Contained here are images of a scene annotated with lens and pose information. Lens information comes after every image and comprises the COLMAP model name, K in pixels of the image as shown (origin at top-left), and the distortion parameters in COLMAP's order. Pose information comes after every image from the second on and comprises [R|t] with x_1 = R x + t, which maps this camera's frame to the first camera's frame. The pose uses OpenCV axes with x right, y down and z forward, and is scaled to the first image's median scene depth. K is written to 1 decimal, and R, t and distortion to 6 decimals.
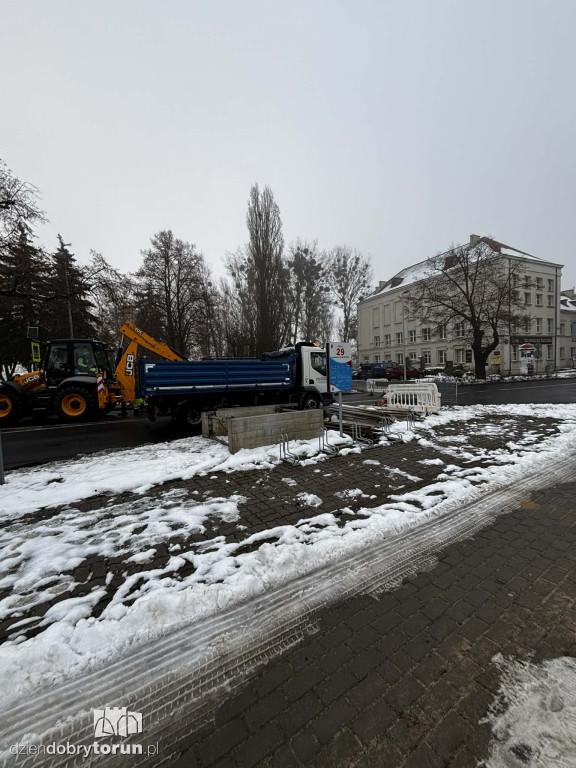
lens RADIAL K [[305.5, 0, 288.3], [0, 305.5, 383.4], [0, 0, 1]] dist [0.001192, -0.000917]
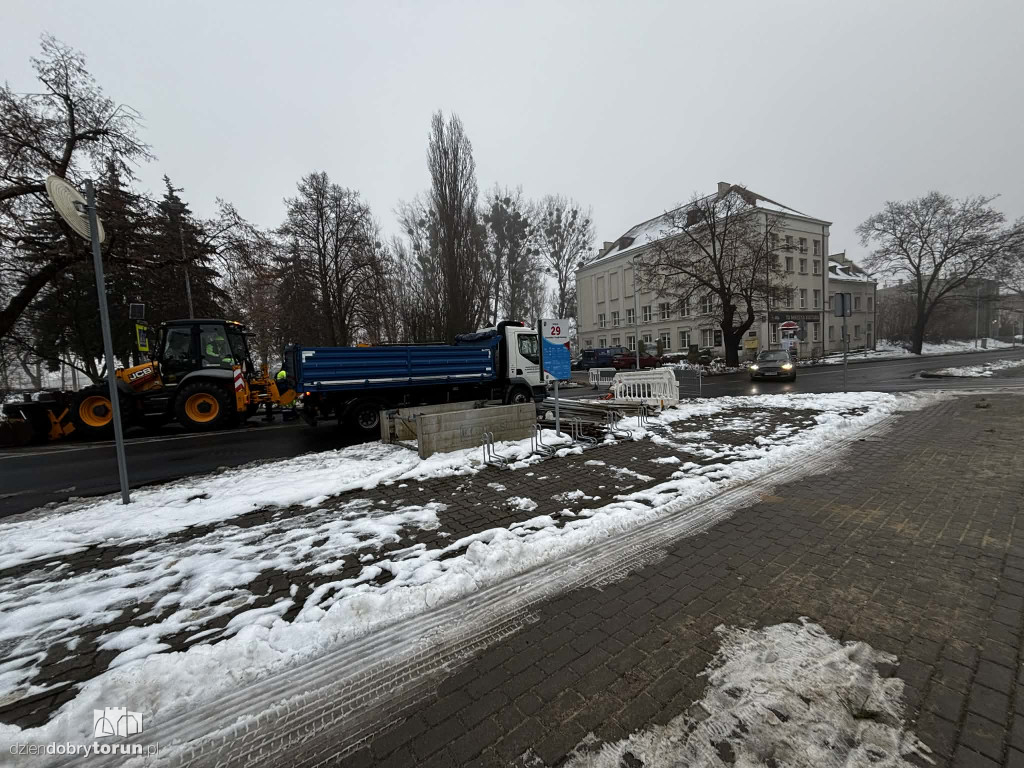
lens RADIAL K [[407.3, 0, 511.1], [0, 407.3, 381.9], [0, 0, 1]] dist [0.001192, -0.000917]
pose [[0.998041, -0.017806, 0.059970, -0.012974], [0.017243, 0.999802, 0.009887, 0.019139], [-0.060134, -0.008834, 0.998151, -0.064147]]
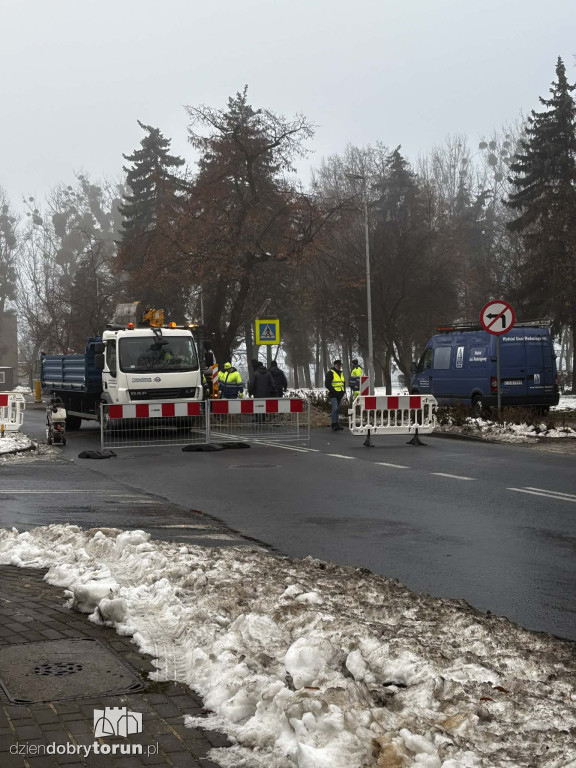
lens RADIAL K [[1131.3, 0, 294.2], [0, 1131.3, 385.6], [0, 0, 1]] dist [0.123230, 0.000000]
pose [[-0.052227, 0.046119, -0.997570, 4.553939], [-0.029043, 0.998440, 0.047680, -0.242054], [0.998213, 0.031462, -0.050806, 2.806739]]
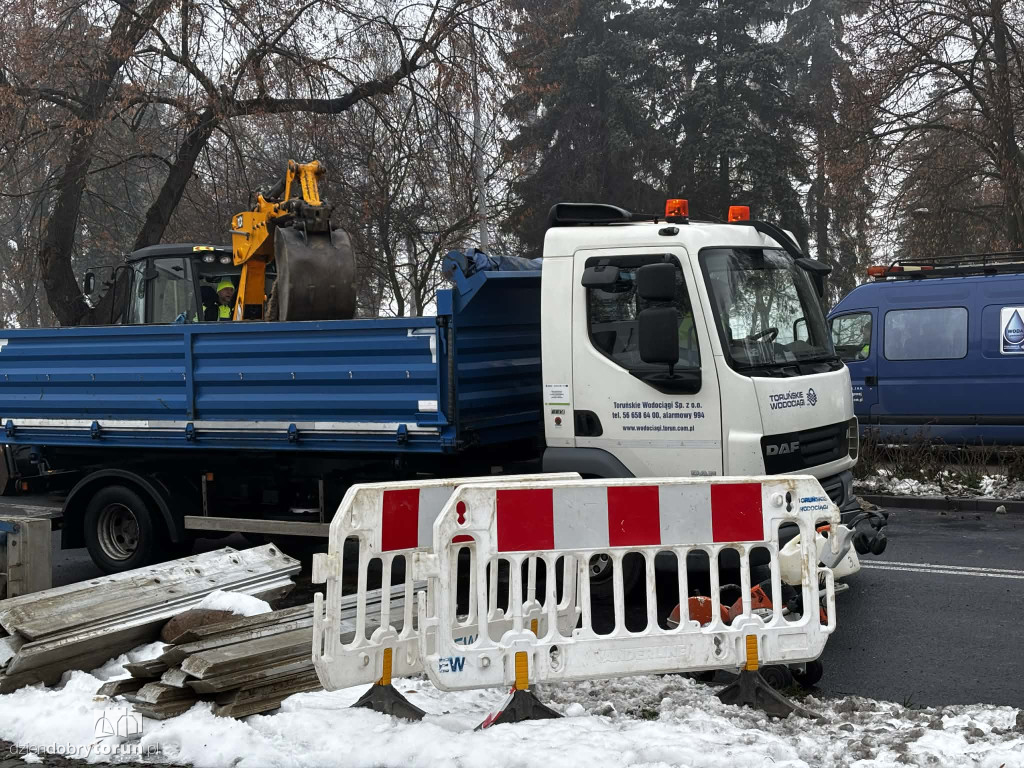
lens RADIAL K [[1528.4, 0, 517.2], [0, 1528.4, 355.4], [0, 0, 1]] dist [0.102810, 0.000000]
pose [[0.511601, 0.013486, -0.859118, 1.530184], [-0.023037, 0.999733, 0.001975, -0.084676], [0.858915, 0.018781, 0.511774, 0.925021]]
